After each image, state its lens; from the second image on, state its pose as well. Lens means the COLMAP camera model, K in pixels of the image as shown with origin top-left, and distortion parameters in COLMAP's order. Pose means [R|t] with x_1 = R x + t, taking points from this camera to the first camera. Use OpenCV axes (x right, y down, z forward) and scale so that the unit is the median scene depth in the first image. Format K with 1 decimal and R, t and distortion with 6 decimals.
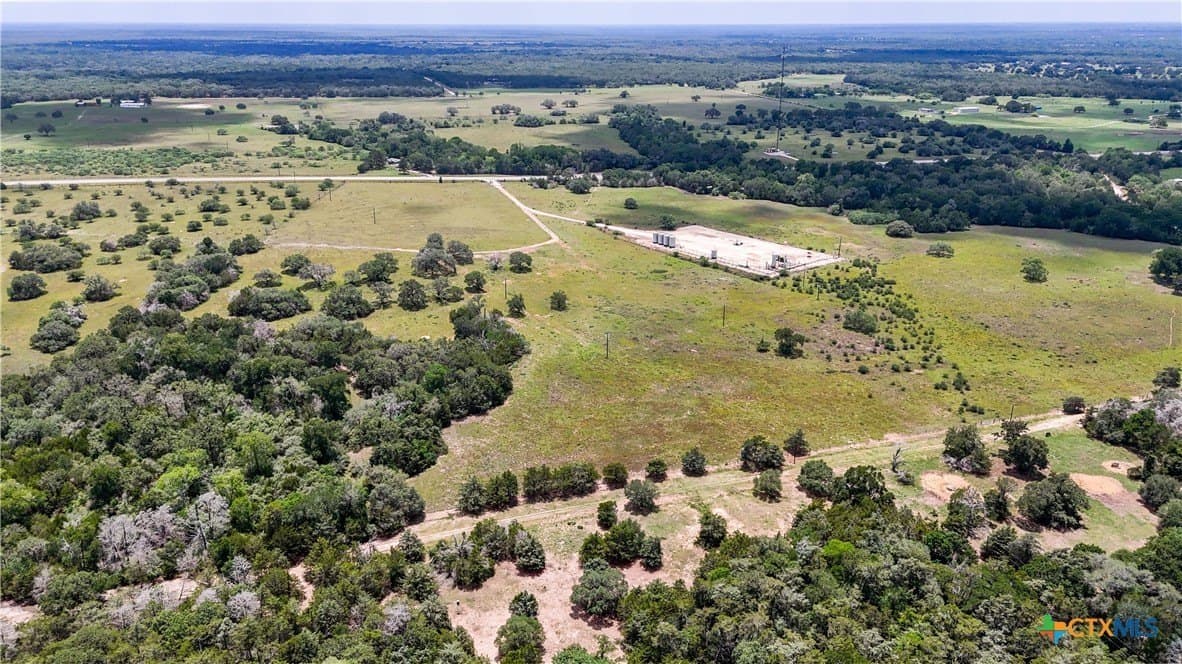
lens RADIAL K [[877.3, 0, 591.0], [0, 877.3, 332.0], [0, 0, 1]] dist [0.071976, -0.068521]
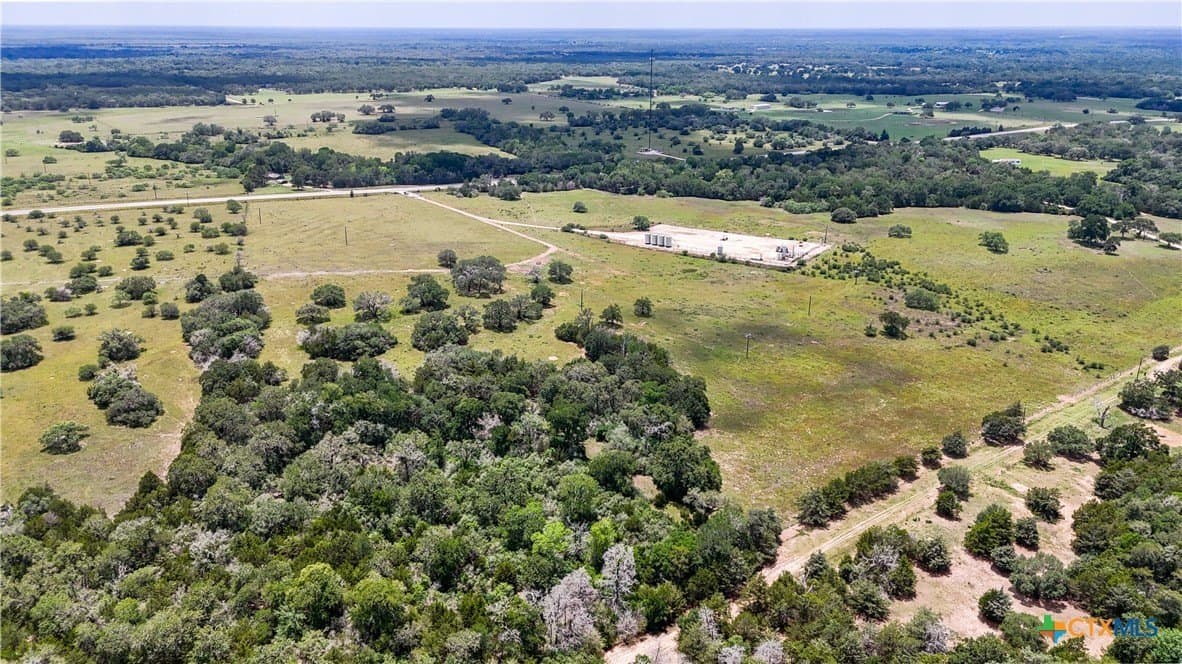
lens RADIAL K [[877.3, 0, 591.0], [0, 877.3, 332.0], [0, 0, 1]] dist [0.071976, -0.068521]
pose [[0.950184, -0.101093, 0.294840, -0.354816], [0.102091, 0.994702, 0.012049, -0.024253], [-0.294496, 0.018651, 0.955471, 0.076978]]
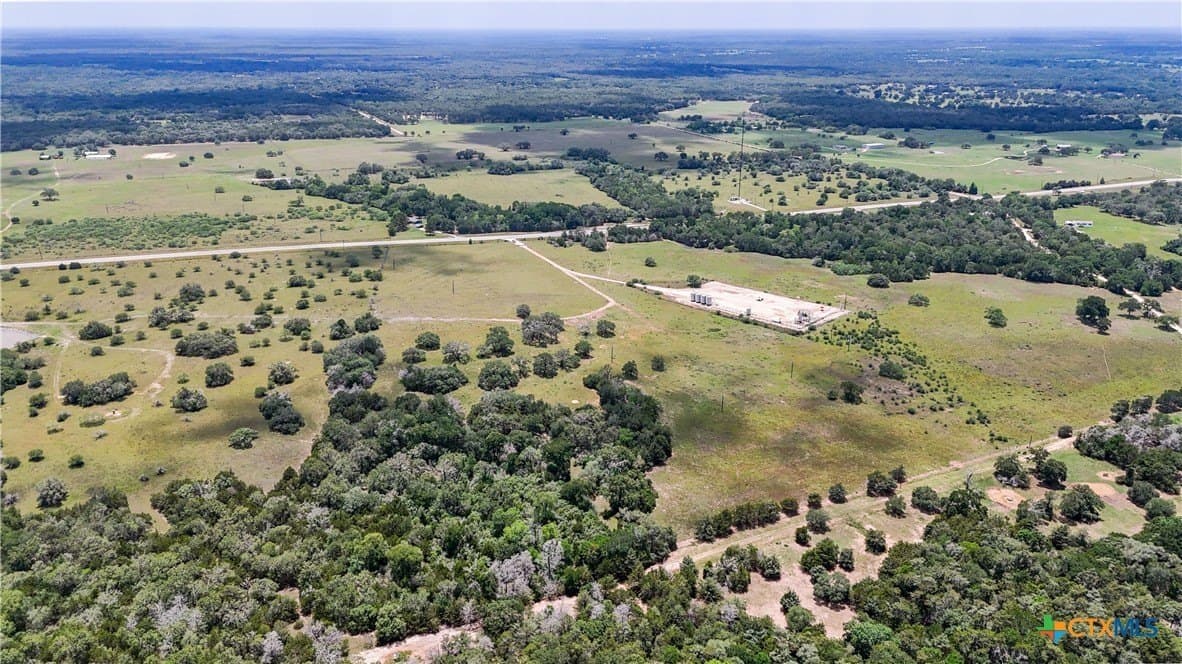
lens RADIAL K [[877.3, 0, 591.0], [0, 877.3, 332.0], [0, 0, 1]] dist [0.071976, -0.068521]
pose [[0.990264, -0.045185, 0.131666, -0.275421], [0.045696, 0.998955, -0.000860, -0.078010], [-0.131489, 0.006868, 0.991294, -0.221858]]
